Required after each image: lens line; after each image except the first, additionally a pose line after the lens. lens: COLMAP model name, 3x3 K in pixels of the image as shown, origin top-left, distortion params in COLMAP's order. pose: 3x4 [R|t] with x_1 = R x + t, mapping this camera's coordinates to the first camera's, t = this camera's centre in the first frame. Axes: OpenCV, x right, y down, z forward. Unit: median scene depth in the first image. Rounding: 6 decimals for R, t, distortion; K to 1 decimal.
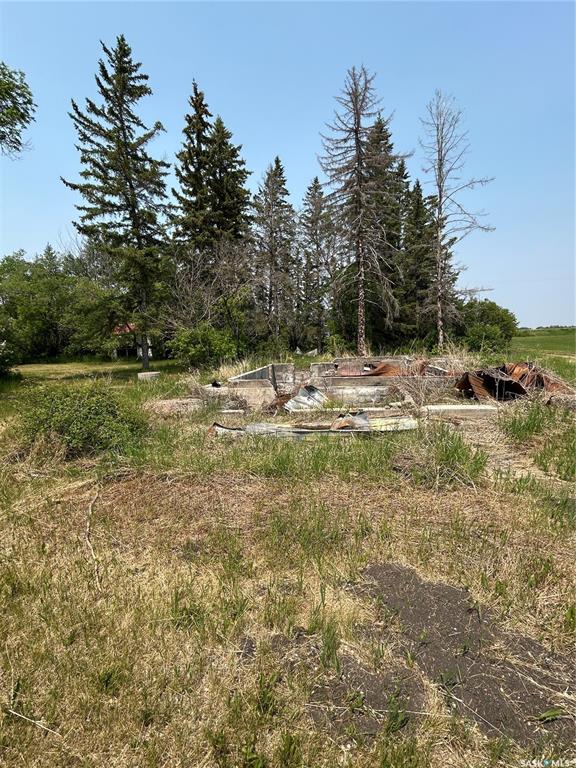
lens RADIAL K [[362.4, 0, 286.3], [0, 362.4, 384.3], [0, 0, 1]] dist [-0.002113, -0.000083]
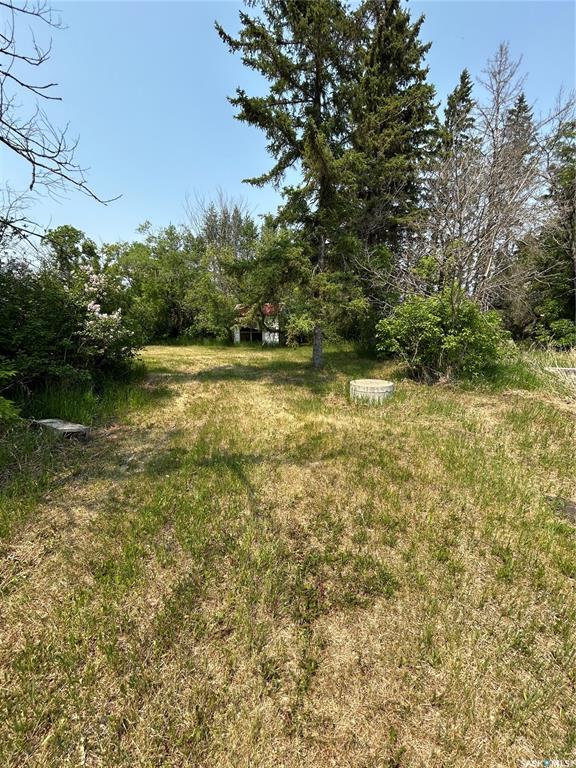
lens RADIAL K [[310.8, 0, 287.9], [0, 310.8, 386.8], [0, 0, 1]] dist [0.003703, -0.000544]
pose [[0.979285, 0.063666, -0.192219, -0.217949], [-0.050598, 0.996110, 0.072149, -0.027496], [0.196065, -0.060928, 0.978696, 0.293178]]
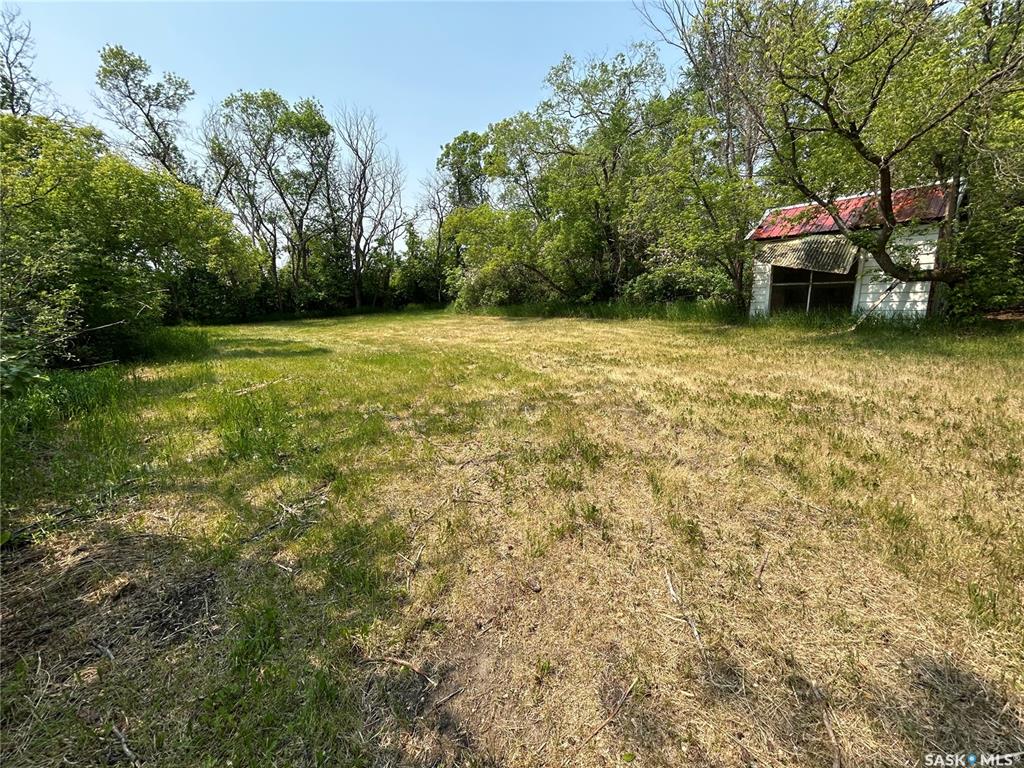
lens RADIAL K [[414.3, 0, 511.8], [0, 414.3, 385.0], [0, 0, 1]] dist [0.003703, -0.000544]
pose [[0.694007, 0.163024, -0.701269, -0.394106], [-0.063784, 0.984119, 0.165655, -0.062325], [0.717138, -0.070236, 0.693383, 0.633911]]
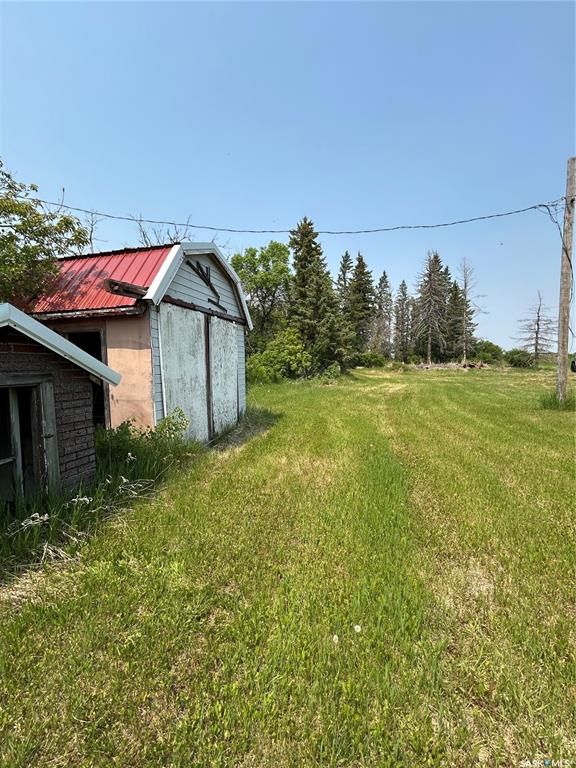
lens RADIAL K [[310.8, 0, 290.1], [0, 310.8, 381.2], [0, 0, 1]] dist [0.003703, -0.000544]
pose [[0.990430, 0.029425, -0.134841, -0.315844], [-0.035960, 0.998281, -0.046285, 0.118526], [0.133247, 0.050691, 0.989786, -0.854531]]
